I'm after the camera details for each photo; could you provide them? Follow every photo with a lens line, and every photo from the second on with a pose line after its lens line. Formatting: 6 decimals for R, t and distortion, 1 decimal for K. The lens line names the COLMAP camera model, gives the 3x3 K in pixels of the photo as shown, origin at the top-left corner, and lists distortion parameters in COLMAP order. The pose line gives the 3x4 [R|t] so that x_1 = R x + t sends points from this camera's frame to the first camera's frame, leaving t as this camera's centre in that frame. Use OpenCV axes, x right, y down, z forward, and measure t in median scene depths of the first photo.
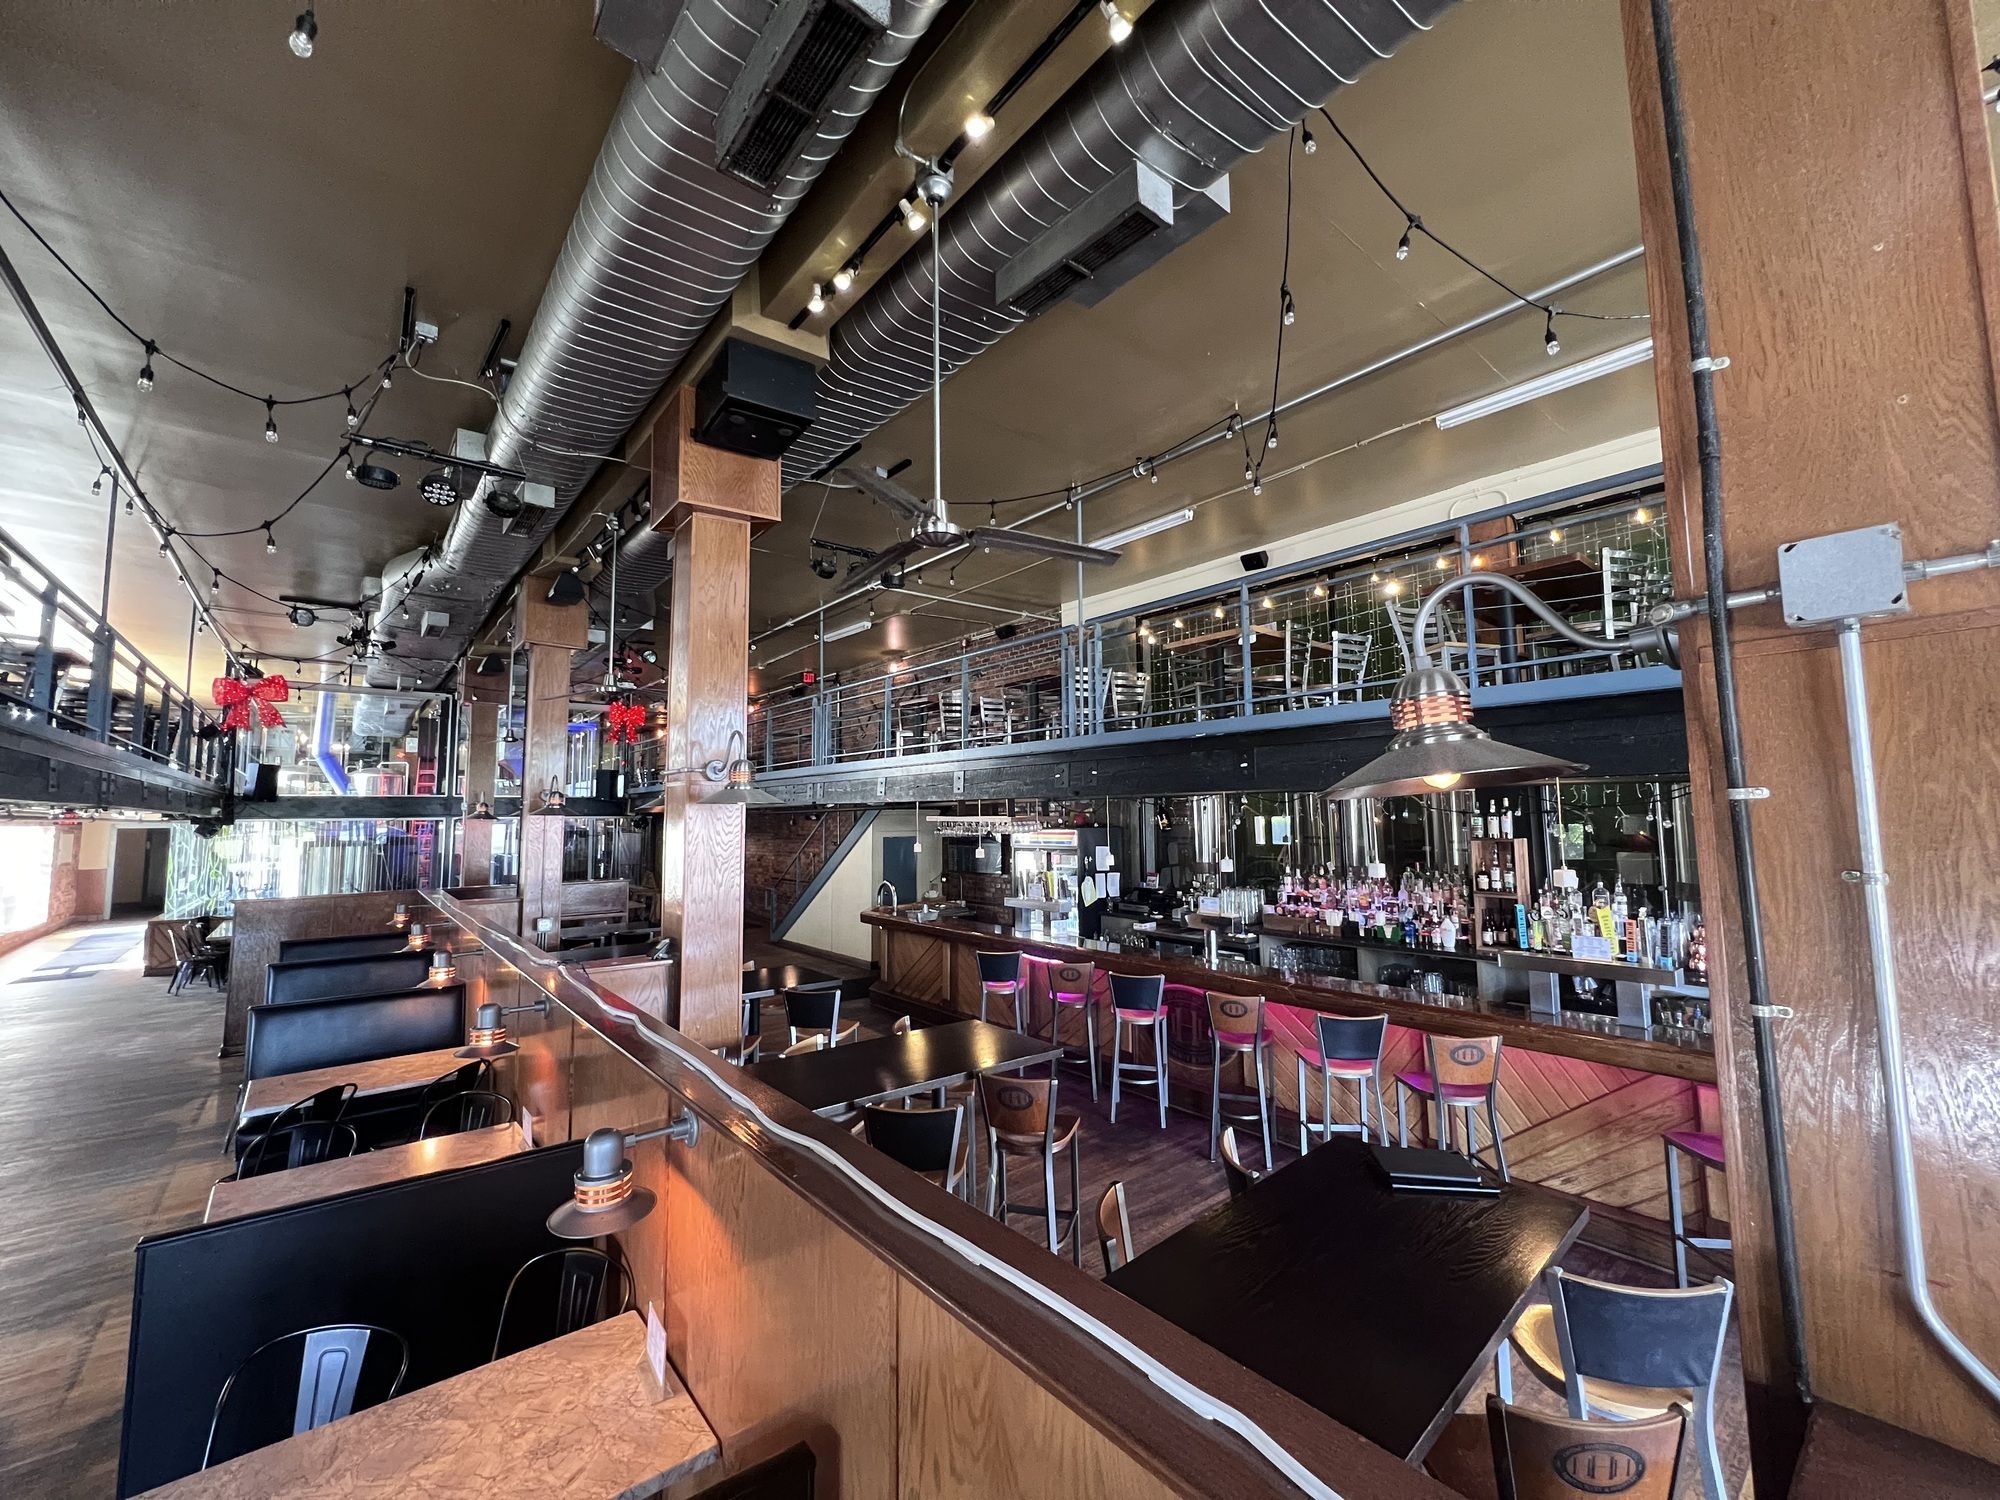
lens RADIAL K [[804.4, 0, 994.6], [0, 804.4, 747.4], [0, 0, 1]] dist [-0.000447, -0.000001]
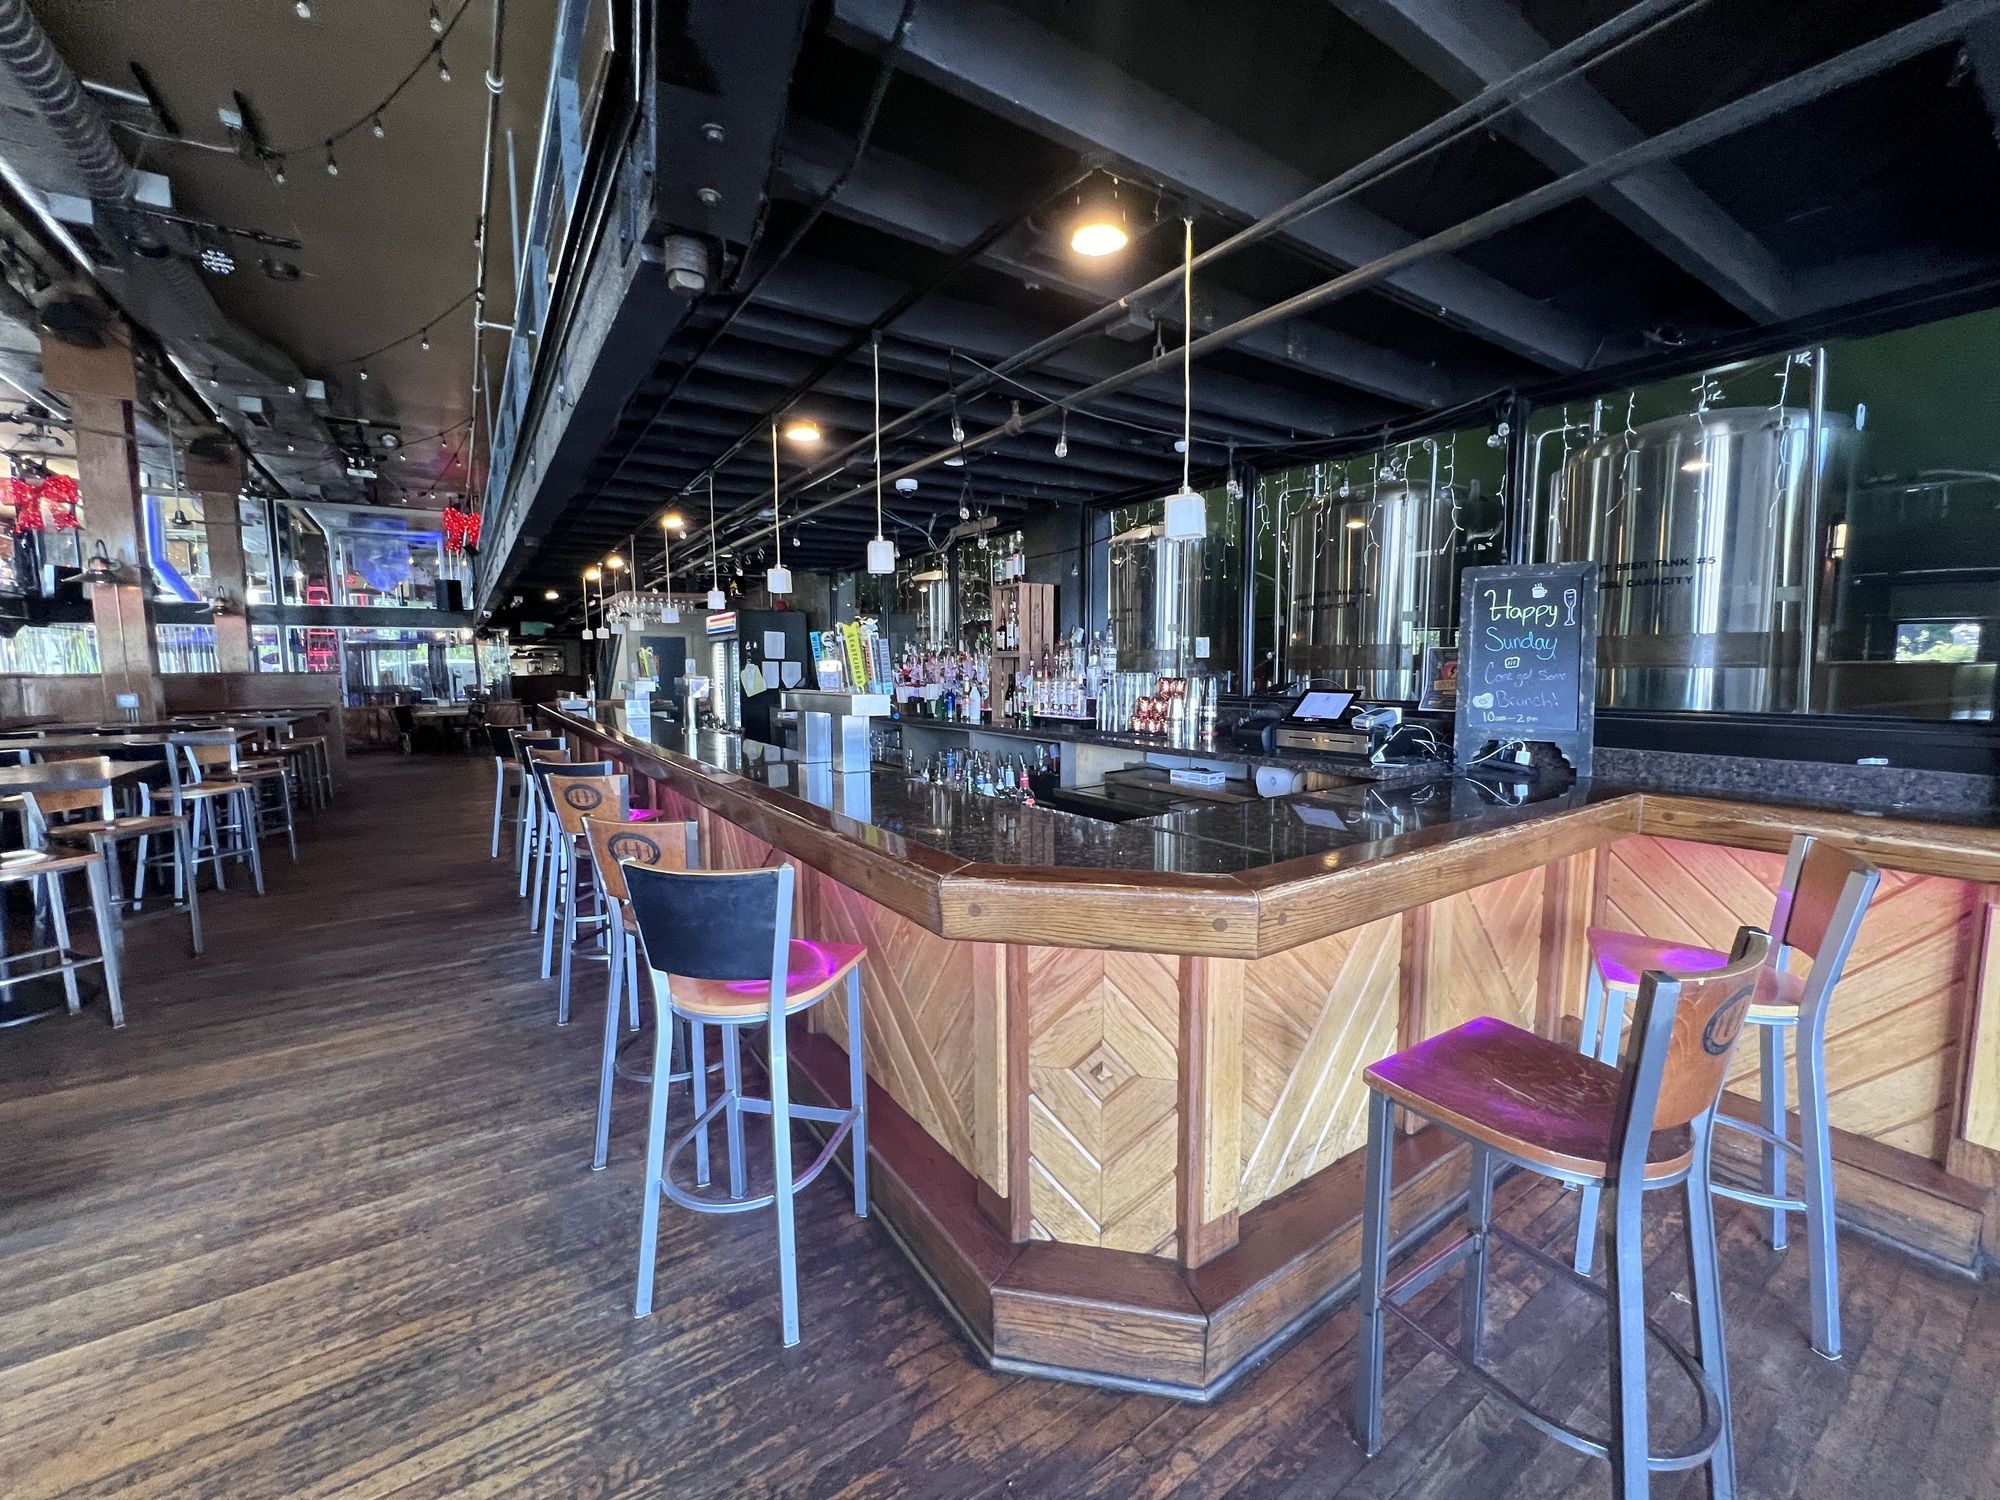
lens RADIAL K [[804.4, 0, 995.6], [0, 804.4, 745.4], [0, 0, 1]] dist [-0.000447, -0.000001]
pose [[0.995309, 0.010336, -0.096191, 0.517031], [0.007837, 0.982393, 0.186659, 0.091433], [0.096426, -0.186537, 0.977704, 0.133189]]
